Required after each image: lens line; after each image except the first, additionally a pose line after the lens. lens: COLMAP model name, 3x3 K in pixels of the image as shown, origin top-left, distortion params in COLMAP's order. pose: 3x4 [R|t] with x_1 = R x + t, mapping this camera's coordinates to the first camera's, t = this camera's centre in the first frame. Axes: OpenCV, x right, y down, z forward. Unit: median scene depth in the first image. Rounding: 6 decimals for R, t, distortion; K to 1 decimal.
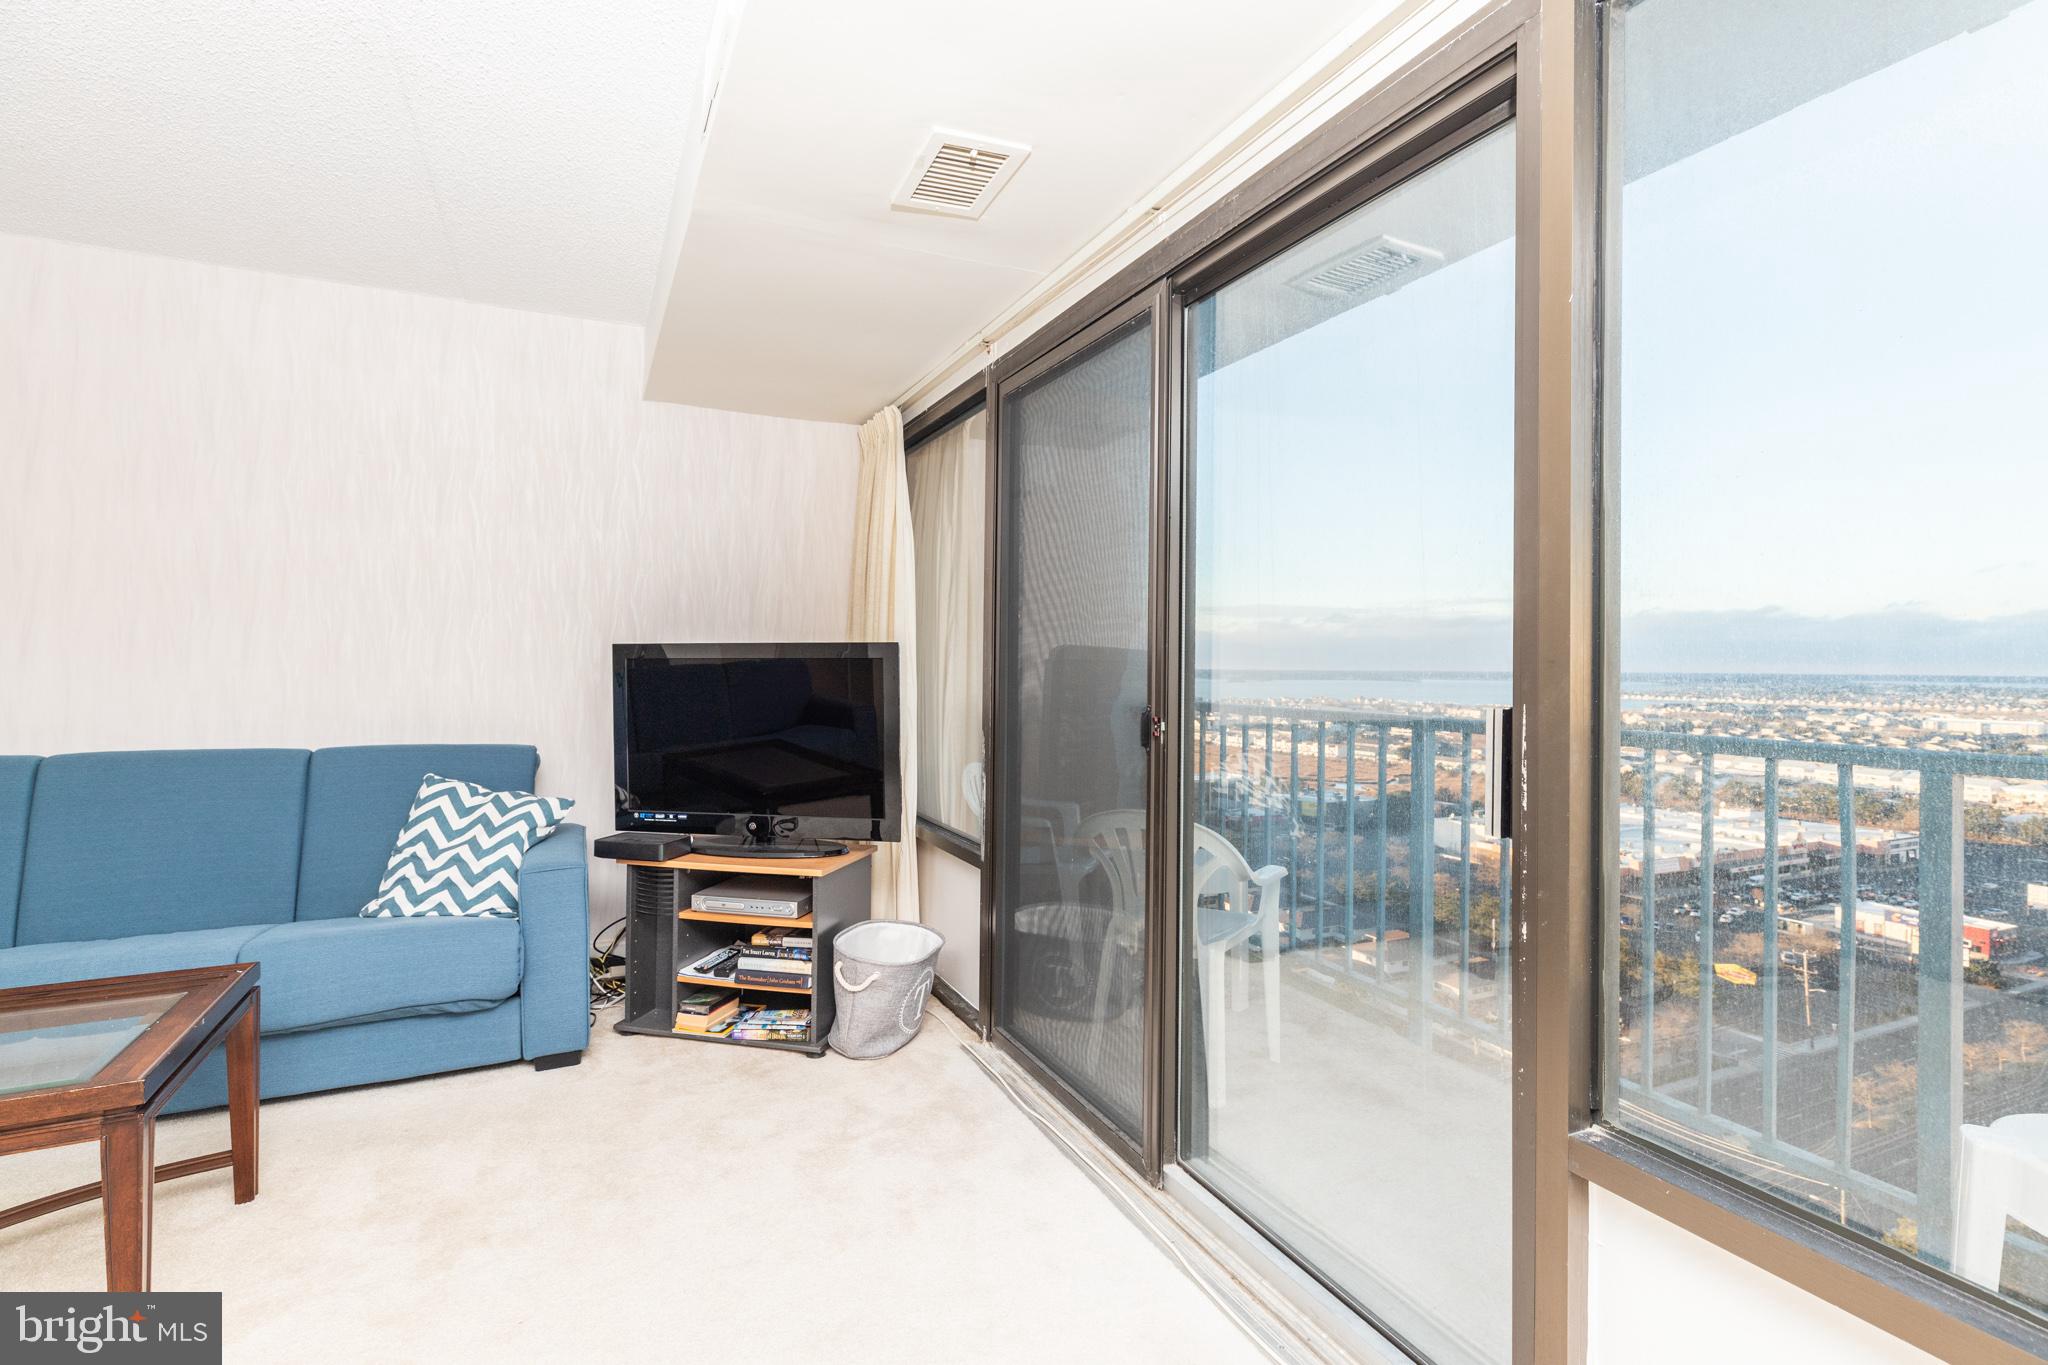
lens RADIAL K [[950.0, 0, 1016.8], [0, 950.0, 656.3], [0, 0, 1]] dist [0.001960, -0.002838]
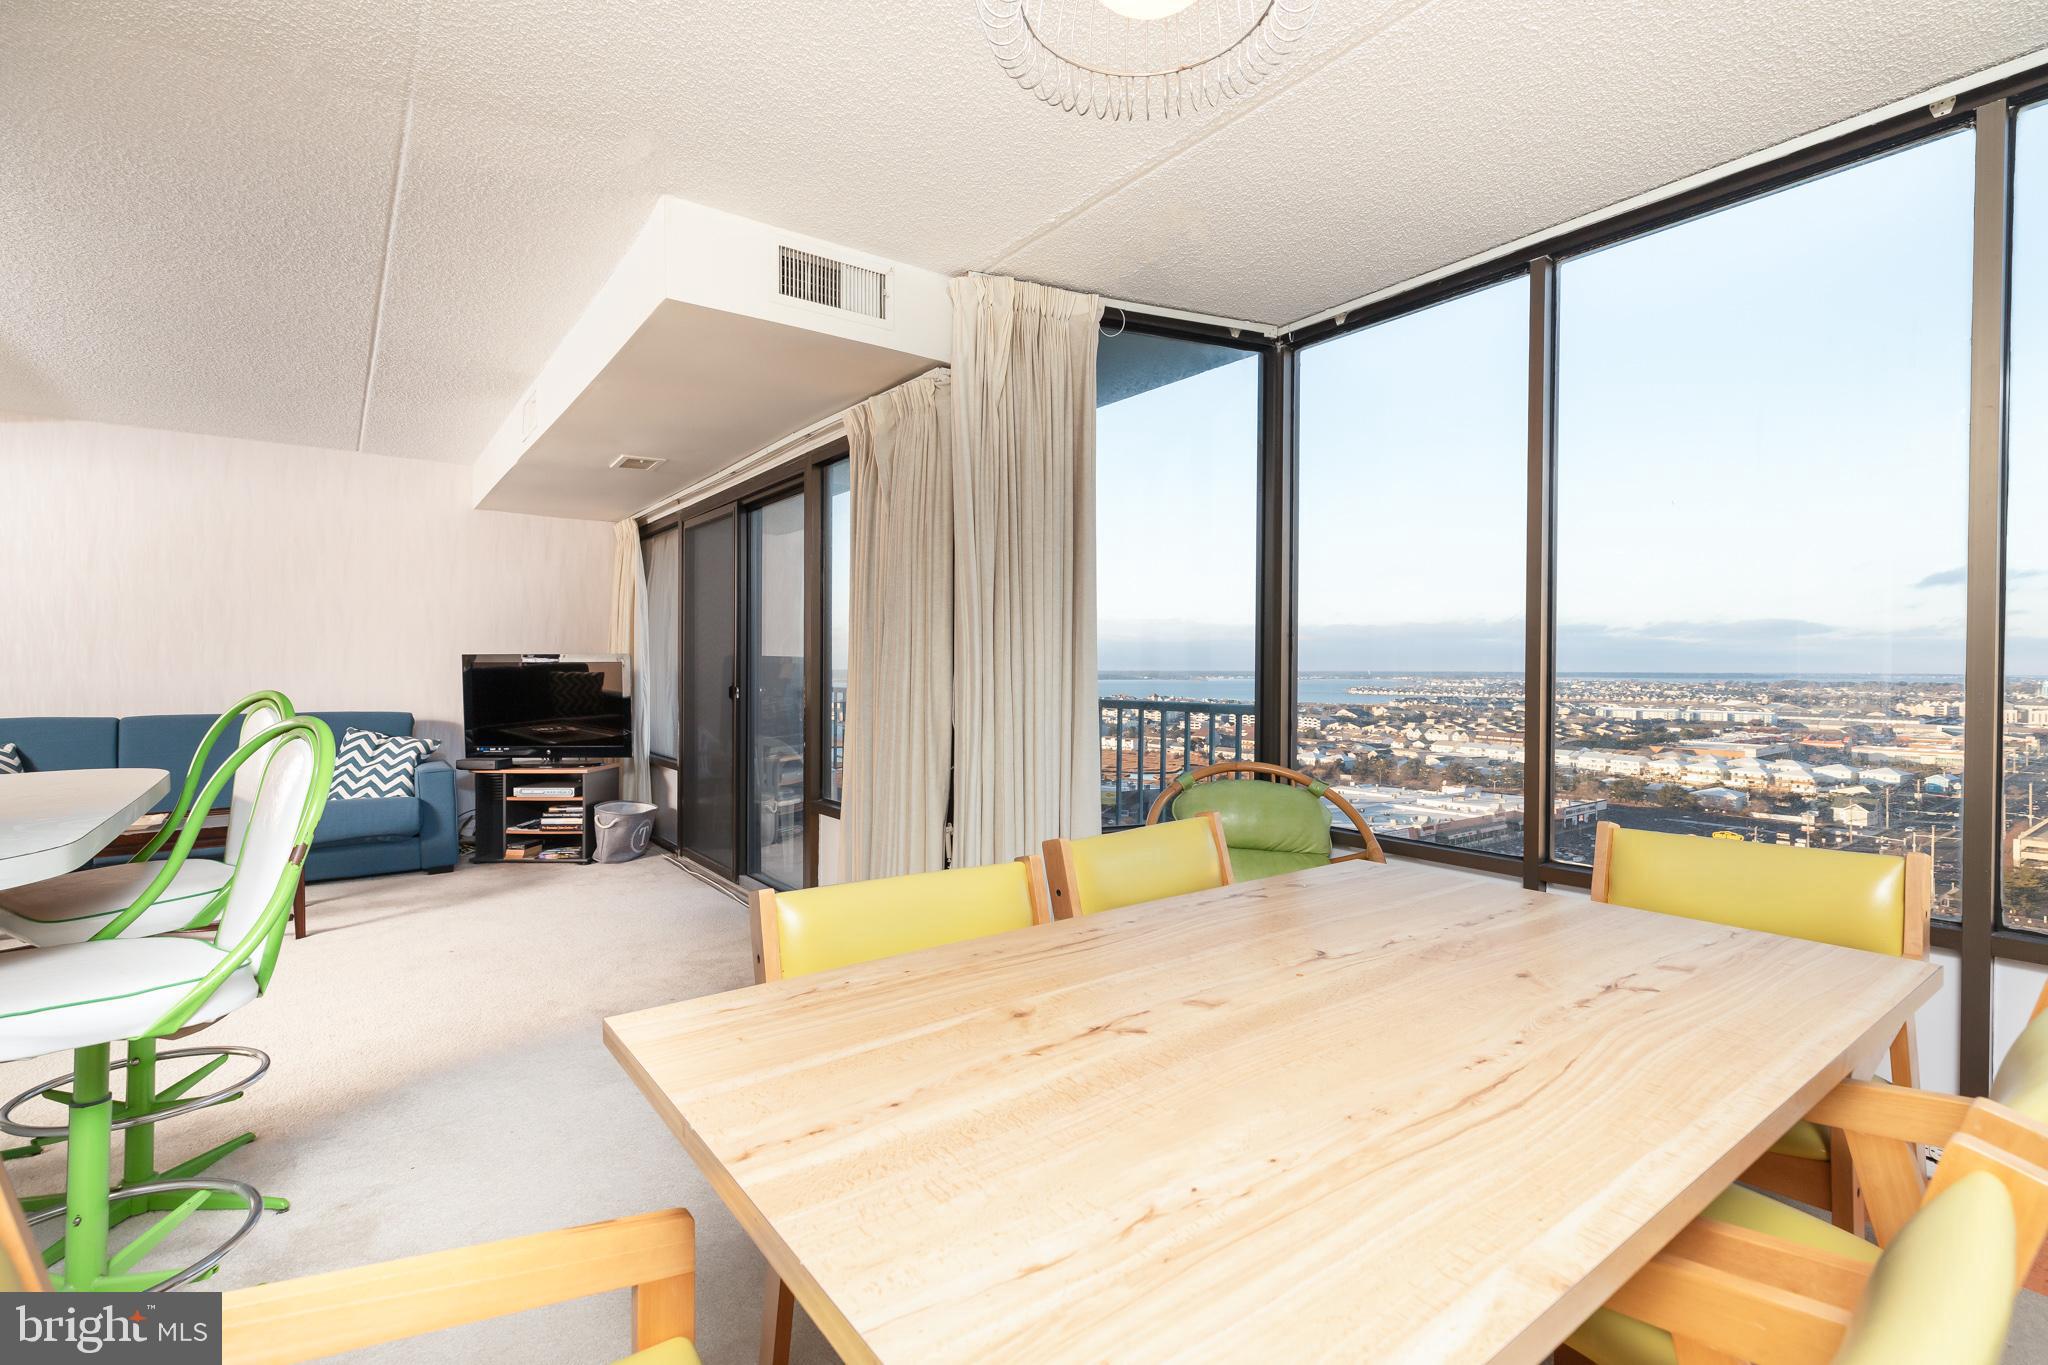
lens RADIAL K [[950.0, 0, 1053.7], [0, 950.0, 671.3], [0, 0, 1]] dist [0.001960, -0.002838]
pose [[0.976442, -0.005013, 0.215720, 0.303735], [0.001996, 0.999897, 0.014202, -0.004271], [-0.215769, -0.013437, 0.976352, -1.087503]]
